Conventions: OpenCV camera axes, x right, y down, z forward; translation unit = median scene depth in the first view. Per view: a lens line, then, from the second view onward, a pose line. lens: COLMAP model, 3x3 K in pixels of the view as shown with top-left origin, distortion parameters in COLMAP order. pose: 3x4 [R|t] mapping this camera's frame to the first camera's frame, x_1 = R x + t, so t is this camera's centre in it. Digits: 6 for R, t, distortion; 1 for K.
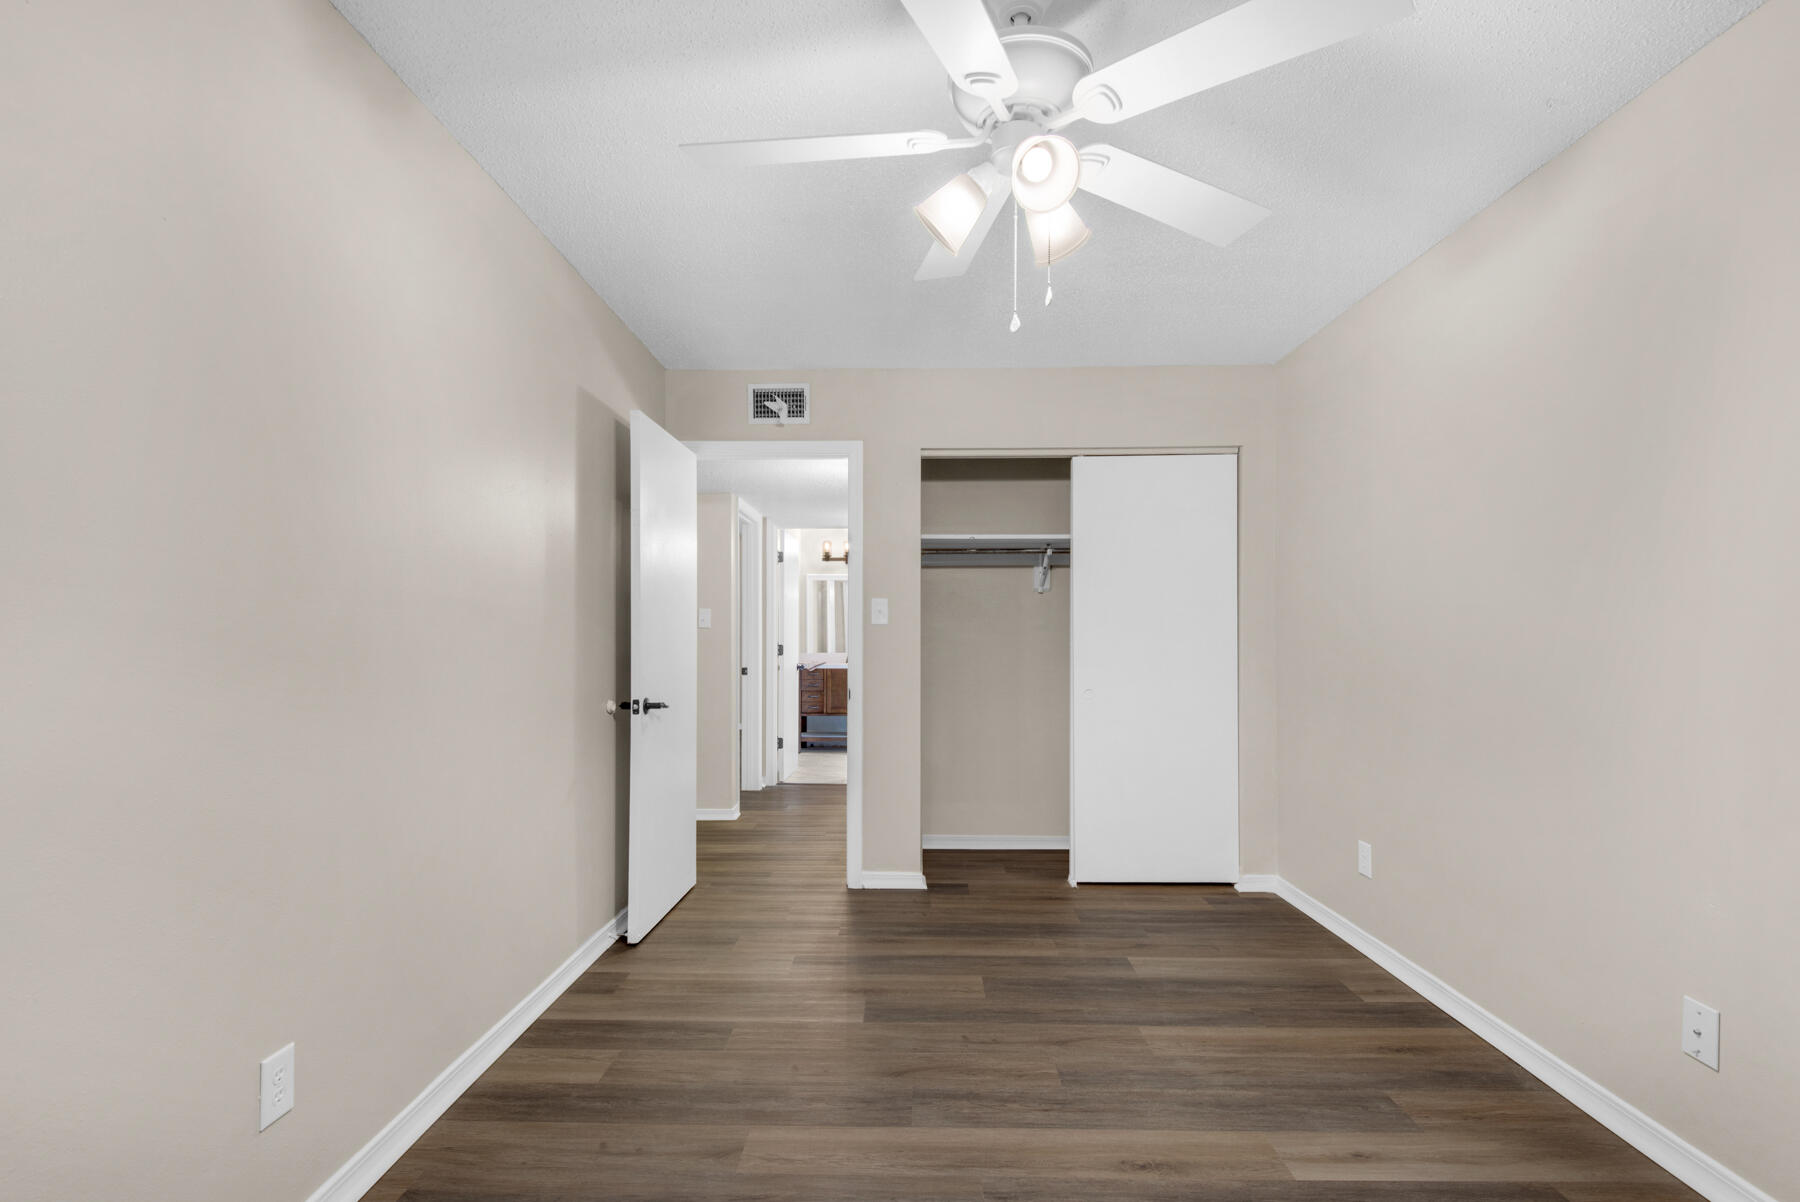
lens RADIAL K [[846.9, 0, 898.6], [0, 846.9, 611.5], [0, 0, 1]] dist [0.009424, -0.003203]
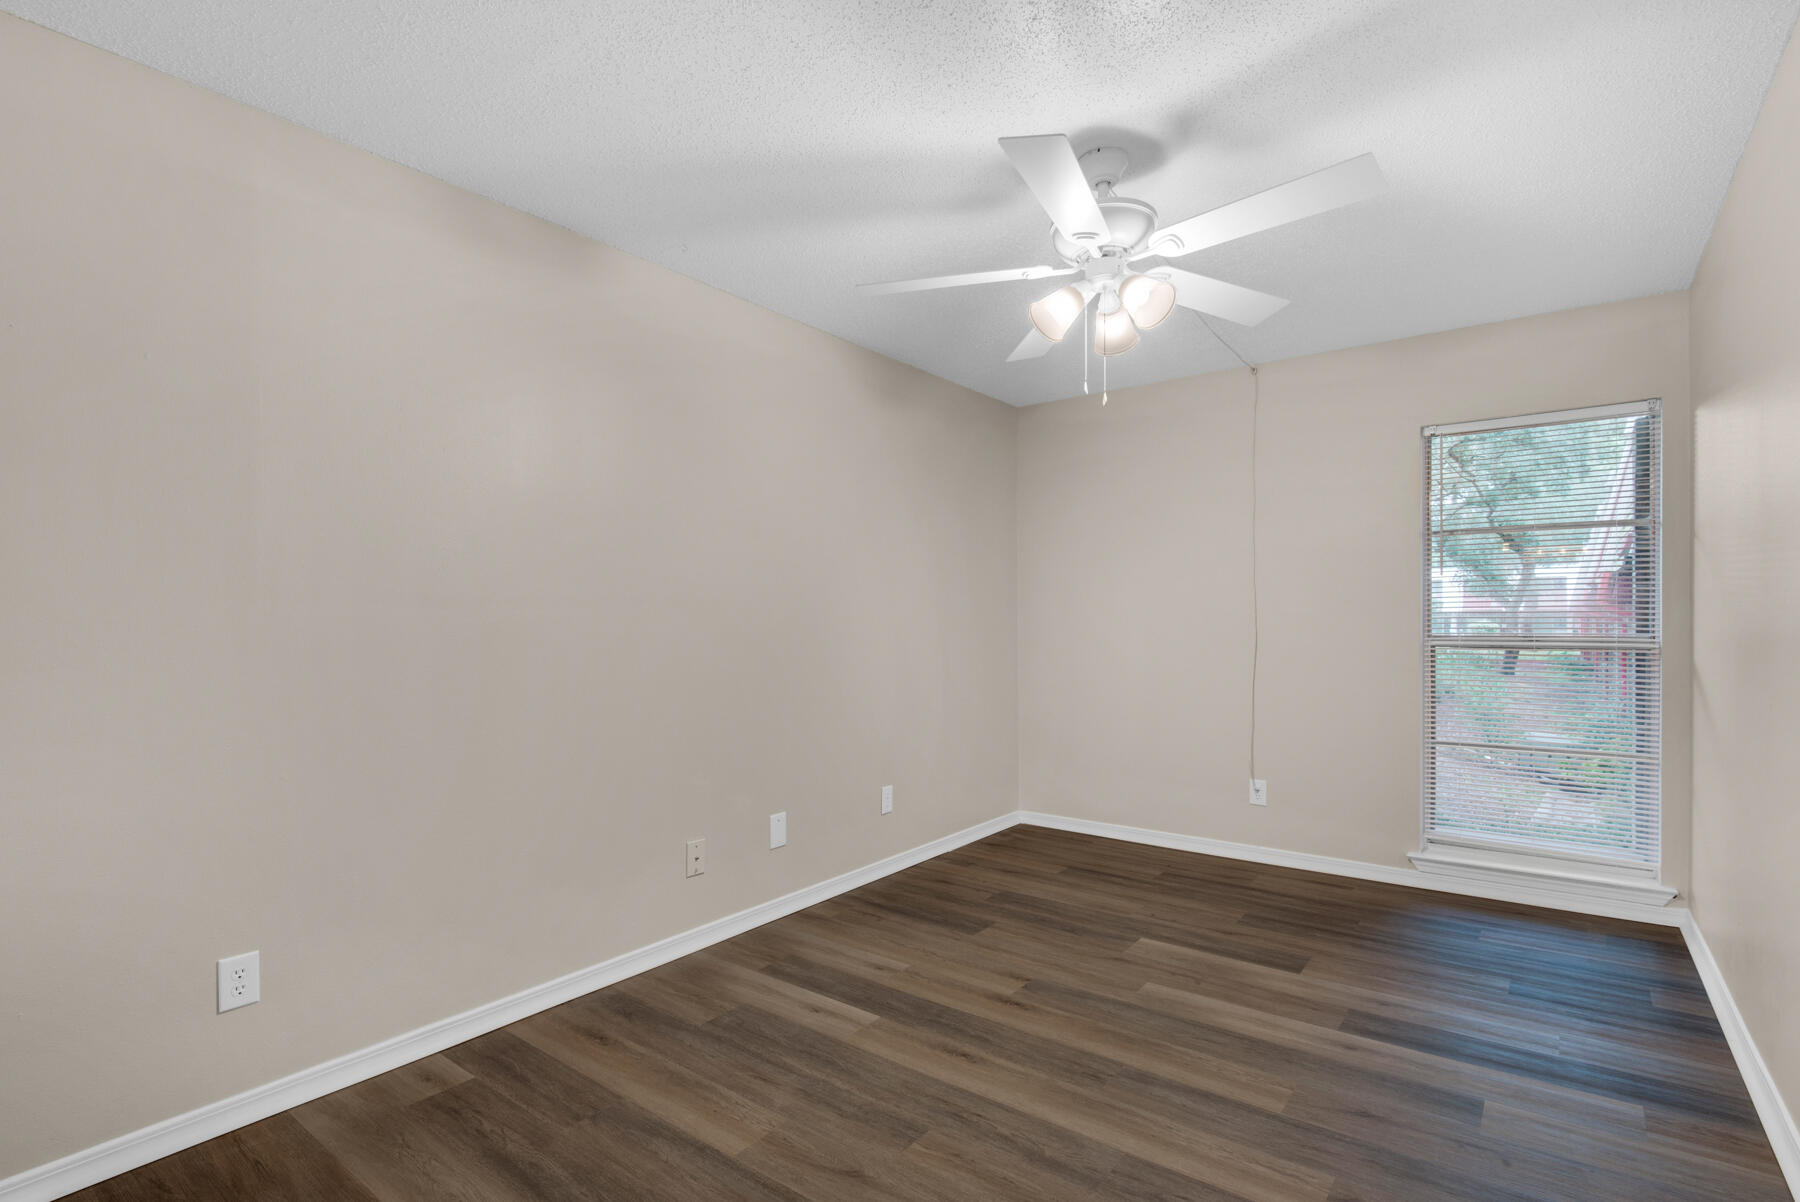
lens RADIAL K [[859.5, 0, 904.5], [0, 859.5, 611.1], [0, 0, 1]] dist [-0.000906, -0.000318]
pose [[-0.806017, 0.010754, 0.591795, -0.316559], [-0.007175, 0.999584, -0.027936, 0.050076], [-0.591850, -0.026762, -0.805604, 1.746354]]
